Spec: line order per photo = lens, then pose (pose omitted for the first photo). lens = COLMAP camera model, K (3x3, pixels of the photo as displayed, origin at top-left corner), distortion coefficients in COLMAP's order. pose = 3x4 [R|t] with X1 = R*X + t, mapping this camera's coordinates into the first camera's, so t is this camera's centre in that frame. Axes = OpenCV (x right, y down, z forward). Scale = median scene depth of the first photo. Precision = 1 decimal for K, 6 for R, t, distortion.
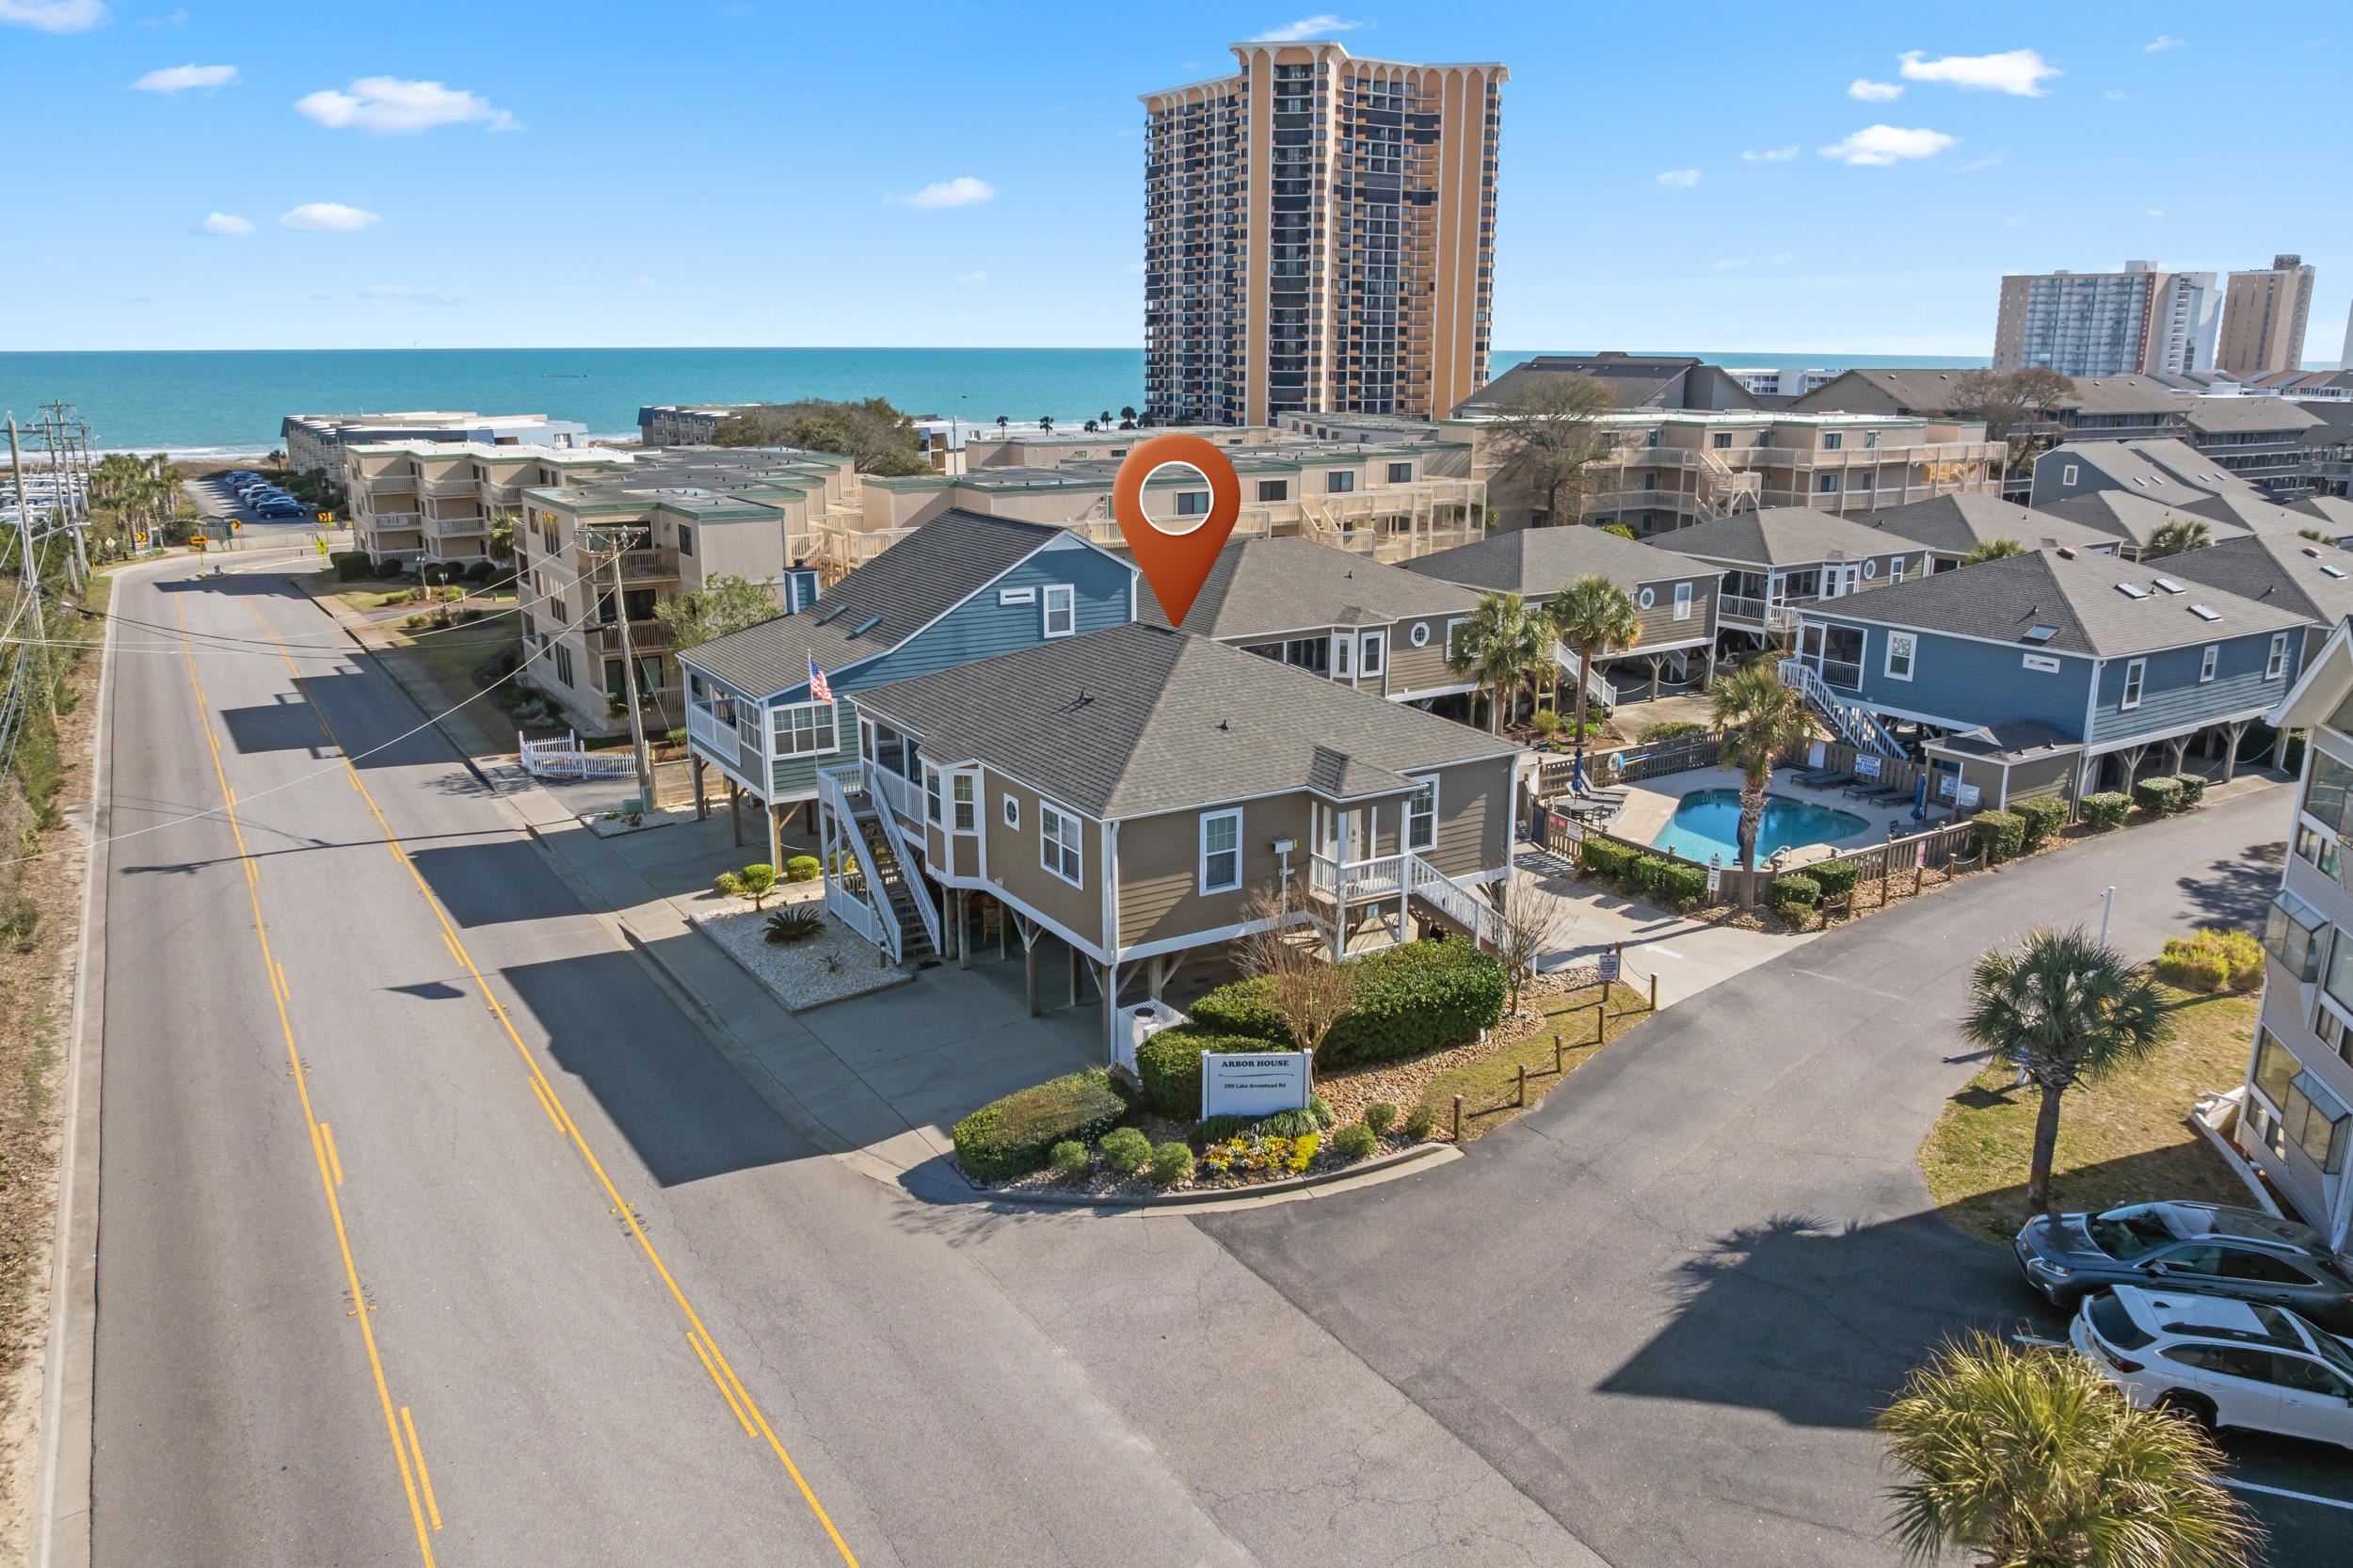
lens RADIAL K [[1647.5, 0, 1196.9], [0, 1647.5, 782.9], [0, 0, 1]] dist [-0.047690, 0.013560]
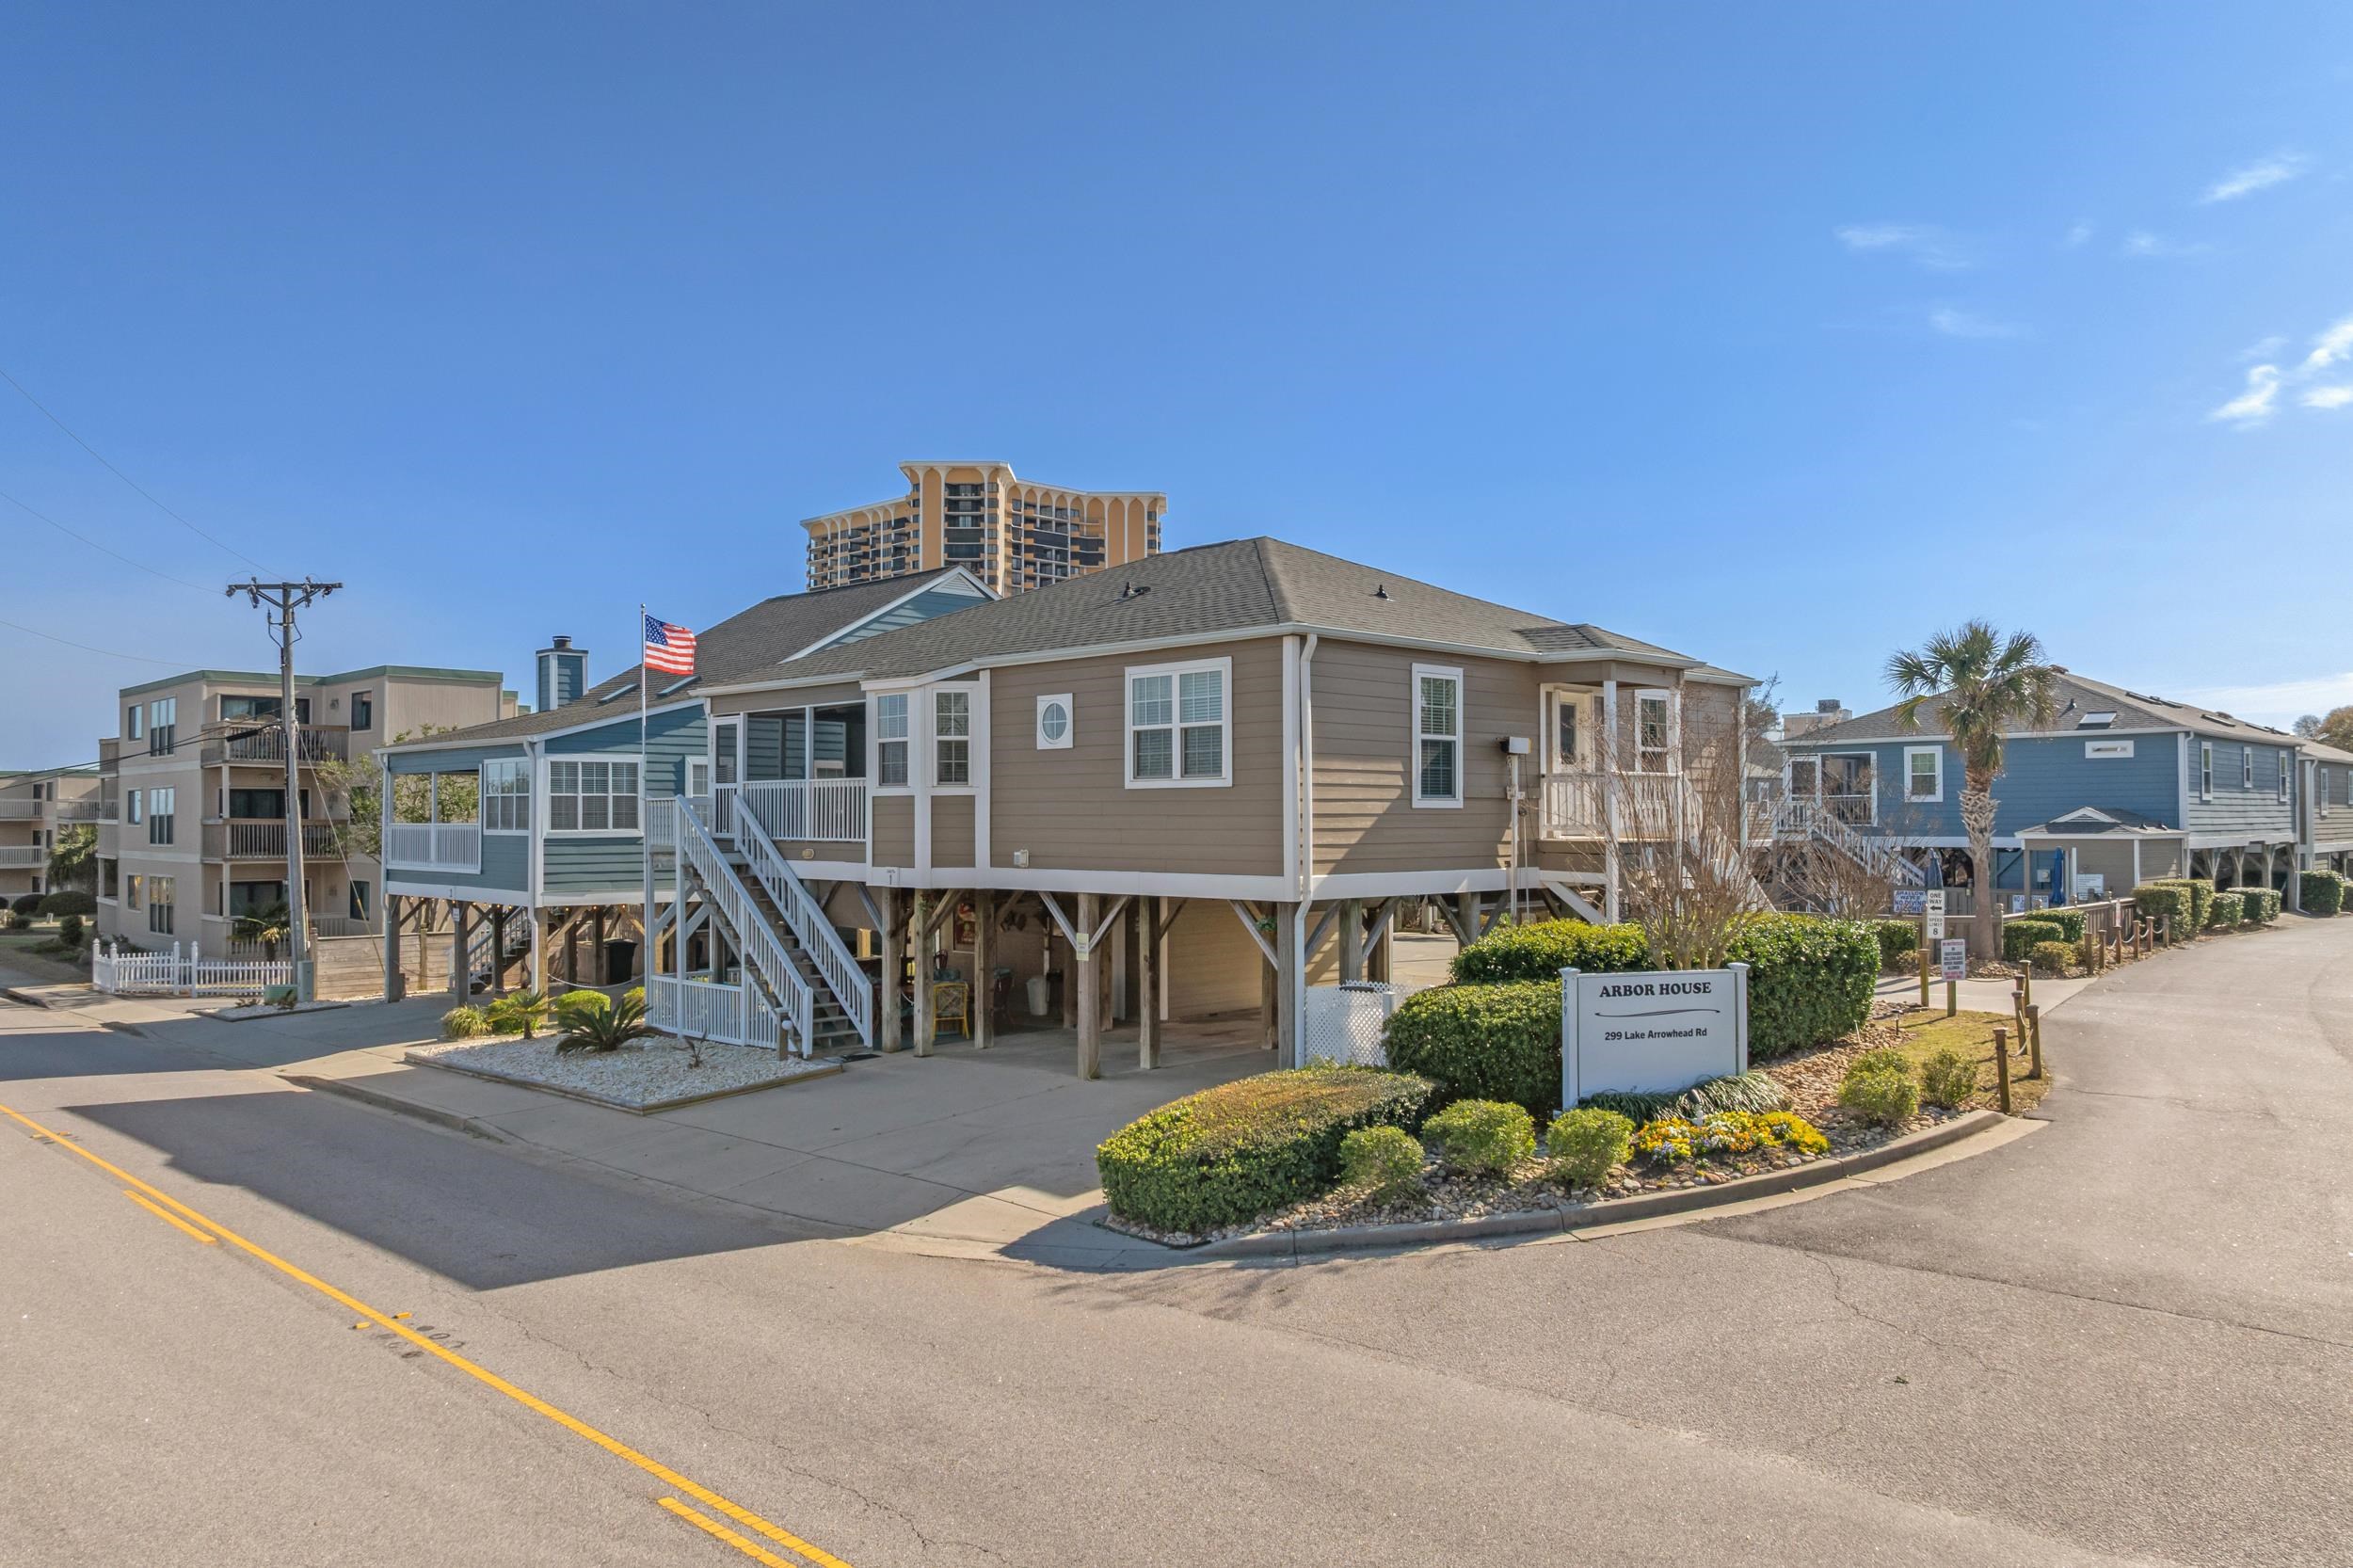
lens RADIAL K [[1647.5, 0, 1196.8], [0, 1647.5, 793.7], [0, 0, 1]] dist [-0.047690, 0.013560]
pose [[0.975266, -0.001987, 0.221024, -0.092687], [0.062006, 0.962267, -0.264949, 0.097561], [-0.212158, 0.272101, 0.938590, 0.205394]]
